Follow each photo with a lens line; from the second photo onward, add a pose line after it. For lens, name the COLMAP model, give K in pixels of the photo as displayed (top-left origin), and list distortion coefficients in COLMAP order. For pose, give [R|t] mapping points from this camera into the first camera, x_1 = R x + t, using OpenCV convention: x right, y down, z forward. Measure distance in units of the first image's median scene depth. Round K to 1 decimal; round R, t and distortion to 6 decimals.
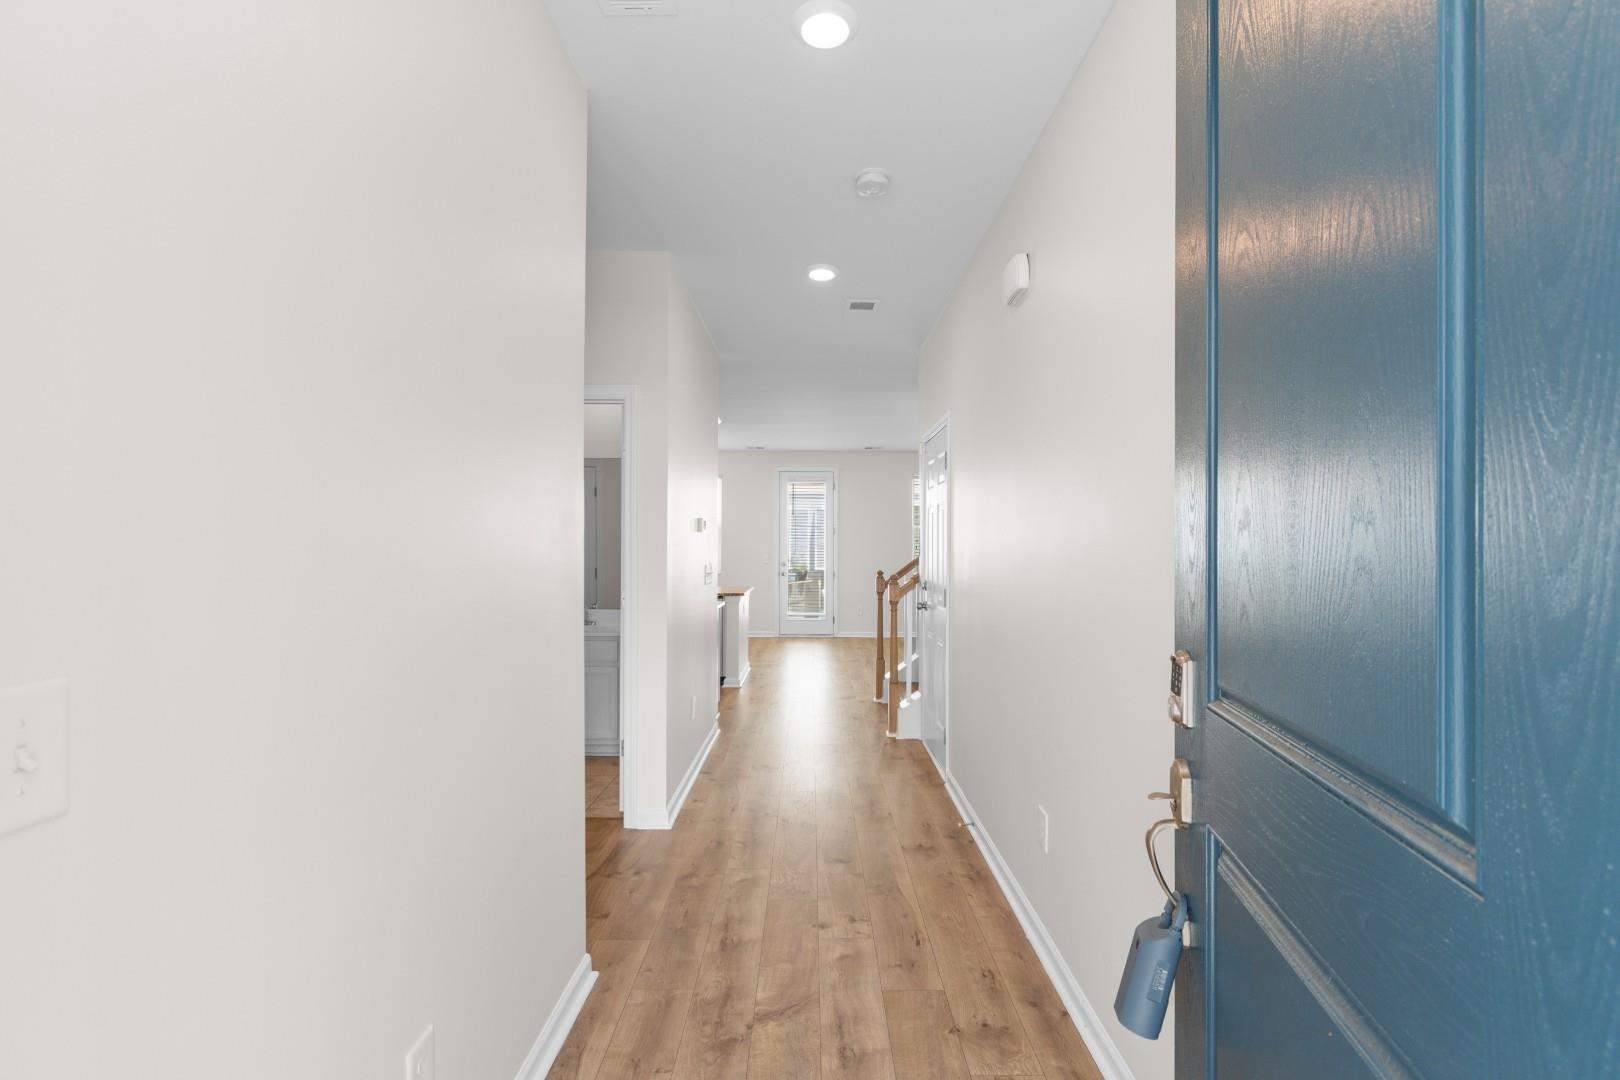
lens RADIAL K [[725.5, 0, 817.7], [0, 725.5, 548.0], [0, 0, 1]] dist [0.011049, -0.001021]
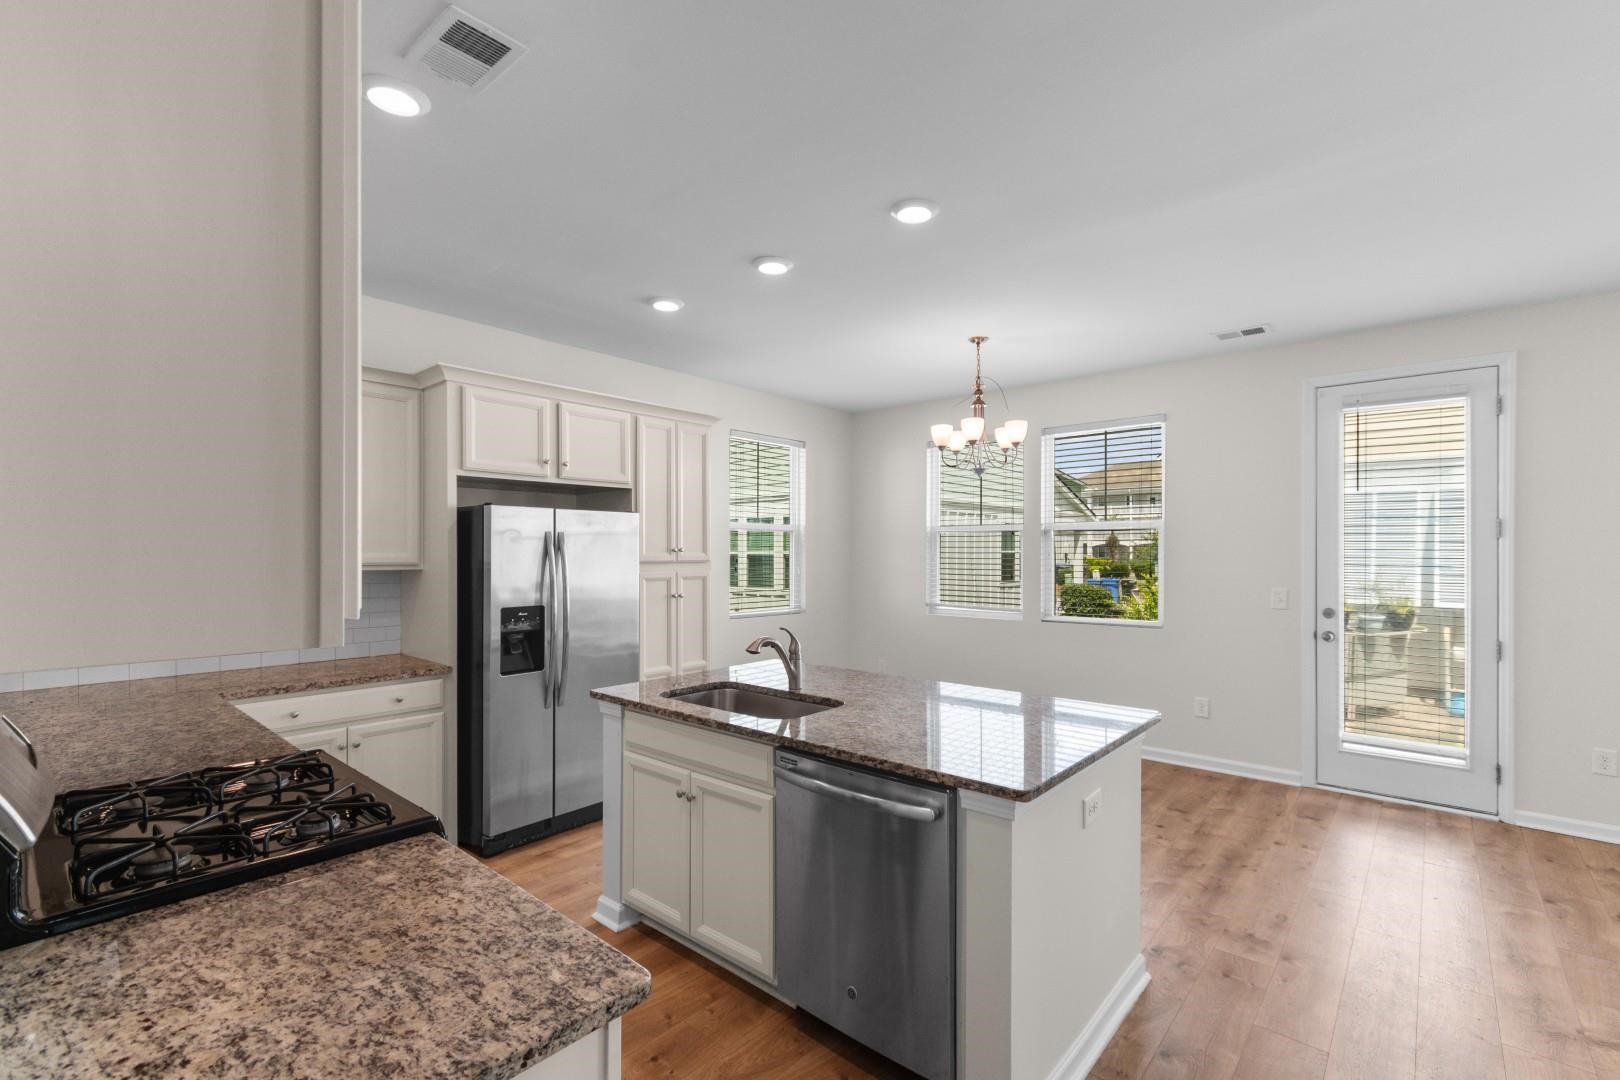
lens RADIAL K [[725.5, 0, 813.1], [0, 725.5, 549.4], [0, 0, 1]] dist [0.011049, -0.001021]
pose [[0.755488, -0.000958, -0.655162, 0.002993], [0.000592, 1.000000, -0.000780, -0.012989], [0.655162, 0.000201, 0.755488, 0.498998]]
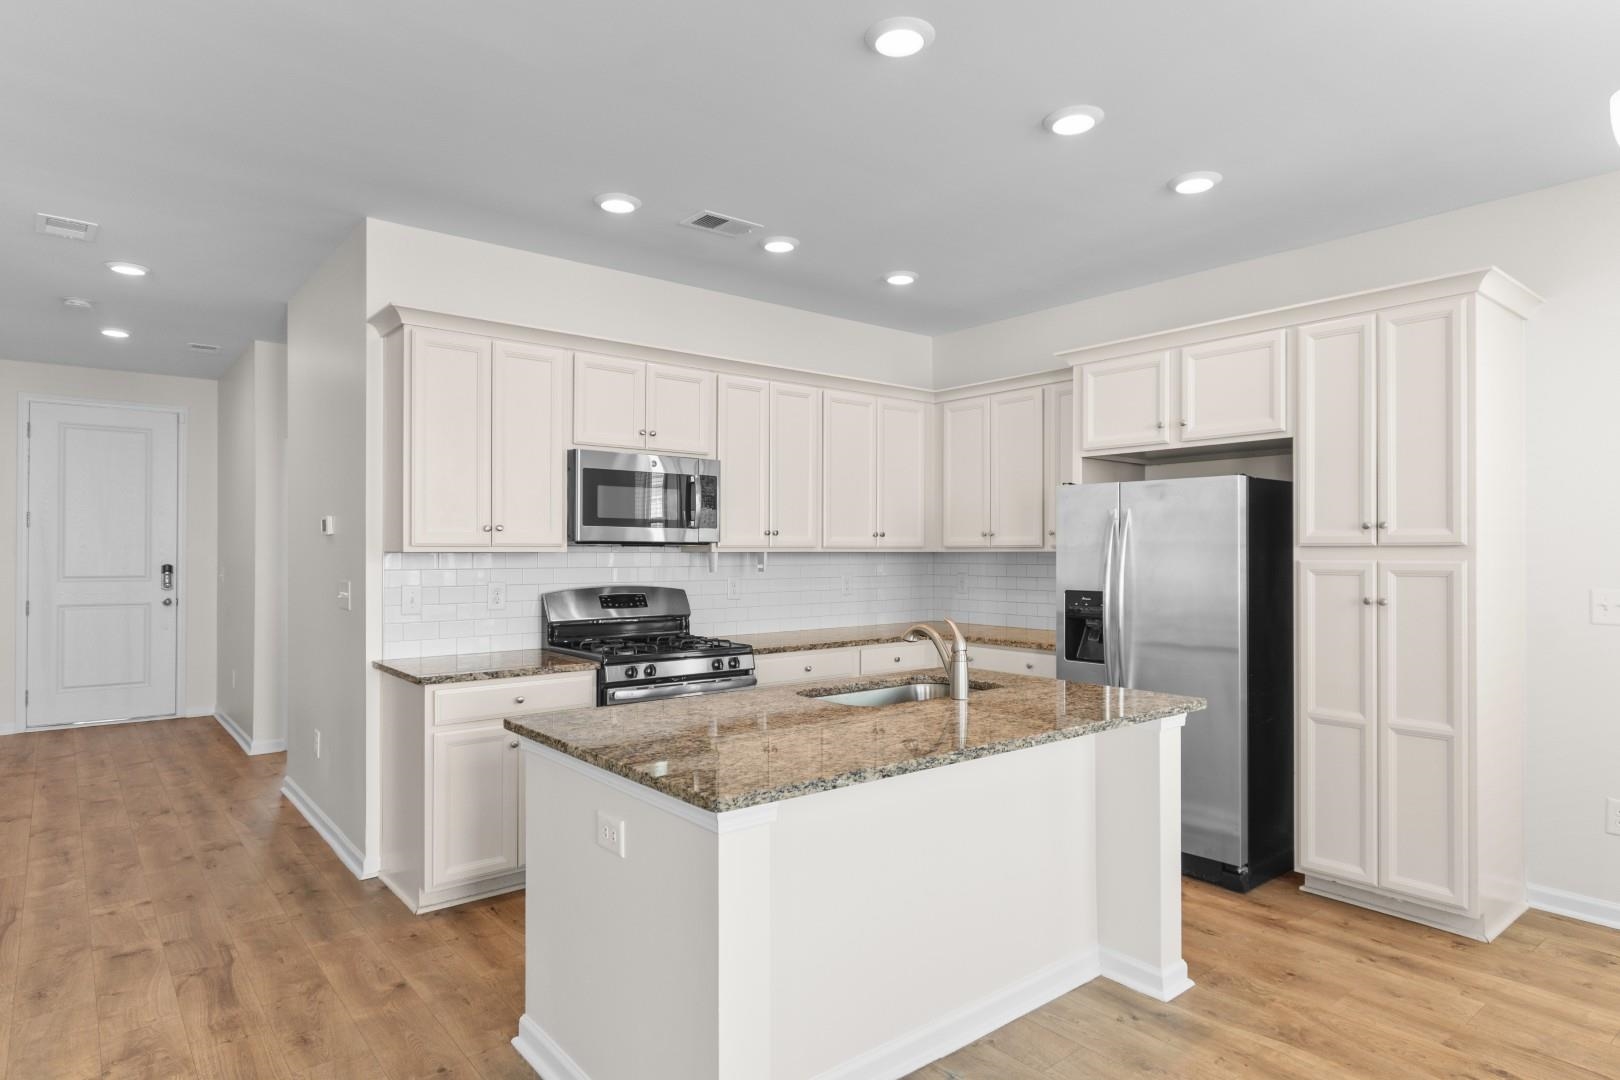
lens RADIAL K [[916.9, 0, 801.1], [0, 916.9, 537.7], [0, 0, 1]] dist [0.019042, -0.003716]
pose [[-0.775420, -0.009377, -0.631376, 0.023830], [0.001825, 0.999852, -0.017091, -0.003738], [0.631443, -0.014405, -0.775288, 0.882575]]
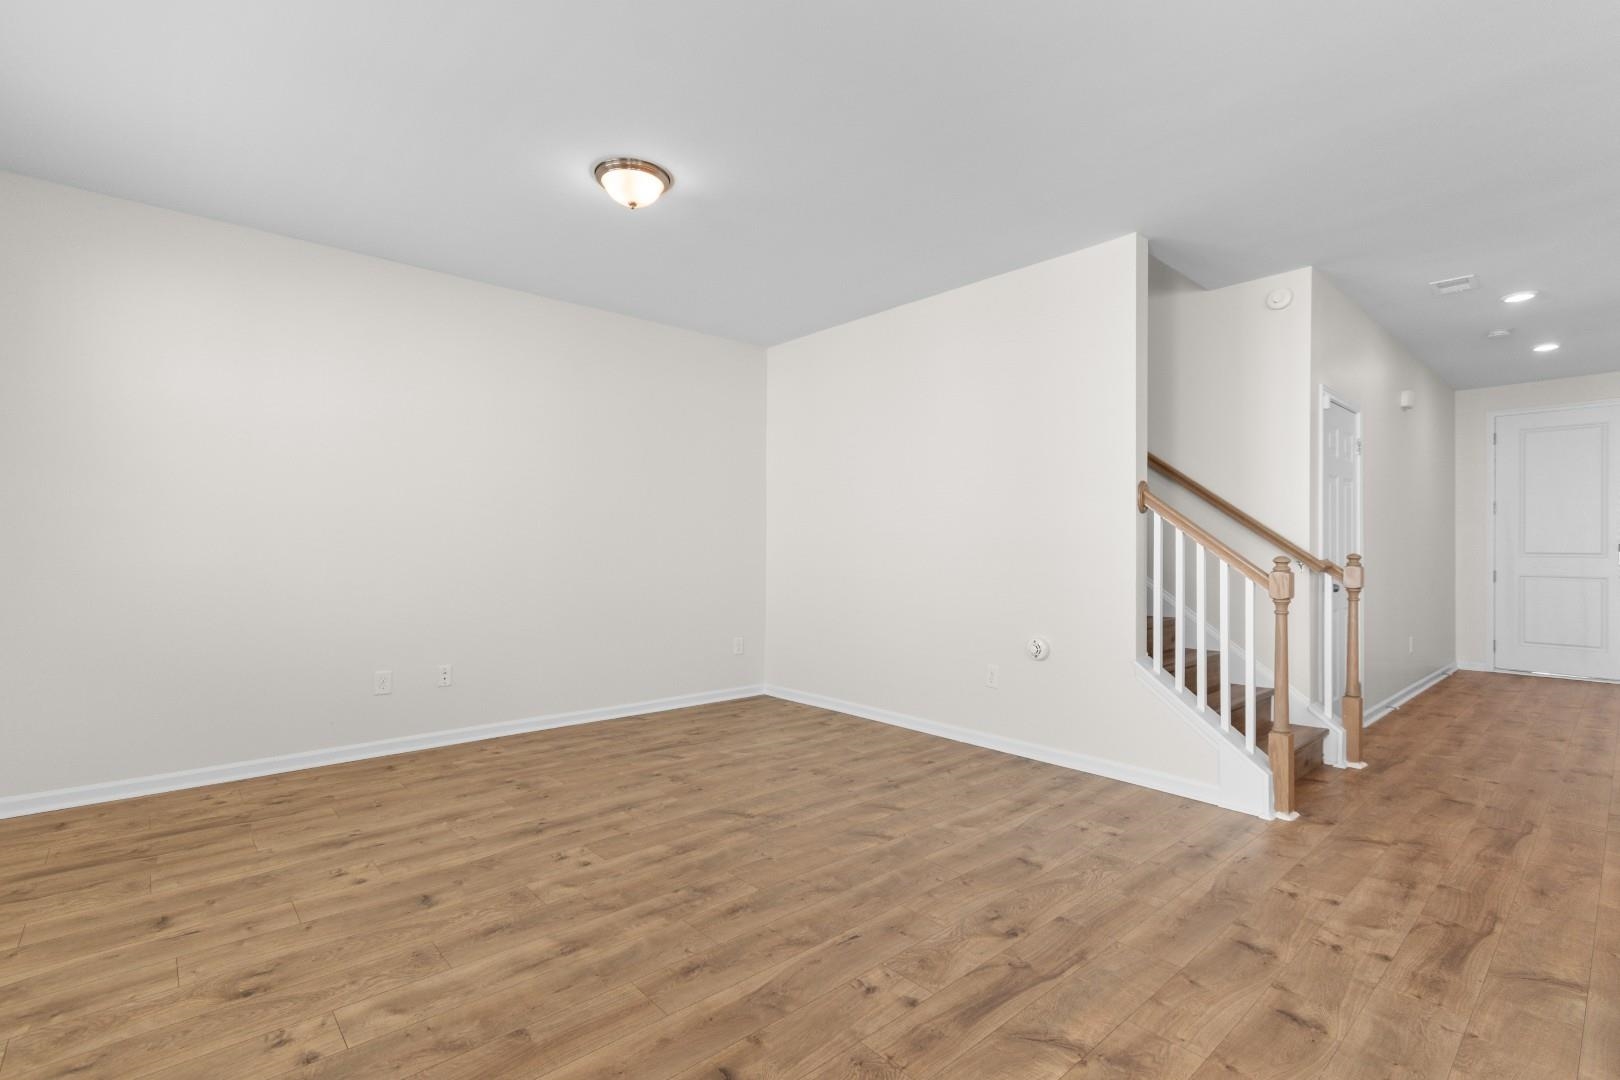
lens RADIAL K [[725.5, 0, 819.9], [0, 725.5, 544.9], [0, 0, 1]] dist [0.011049, -0.001021]
pose [[-0.678373, 0.000743, 0.734718, -0.046671], [-0.005673, 0.999964, -0.006248, 0.014220], [-0.734696, -0.008407, -0.678344, 0.944956]]
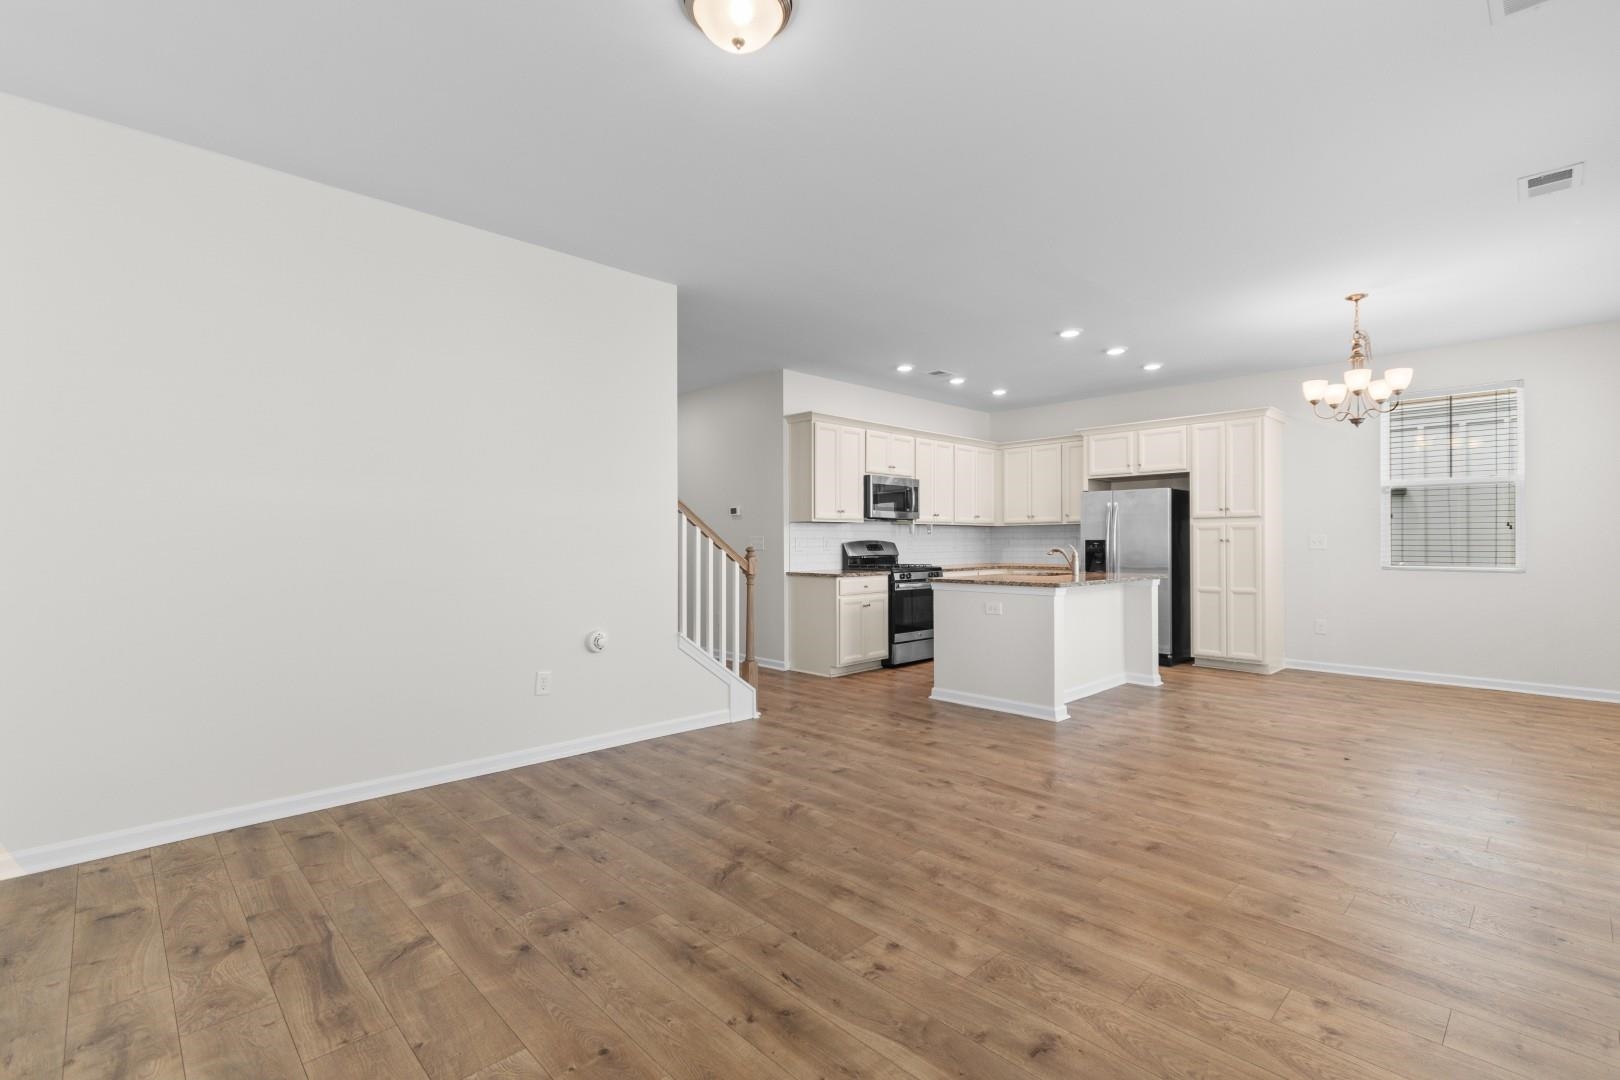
lens RADIAL K [[725.5, 0, 802.9], [0, 725.5, 529.3], [0, 0, 1]] dist [0.011049, -0.001021]
pose [[-0.727410, -0.010199, -0.686127, 0.344908], [0.004530, 0.999796, -0.019664, 0.014213], [0.686188, -0.017412, -0.727216, 0.961367]]
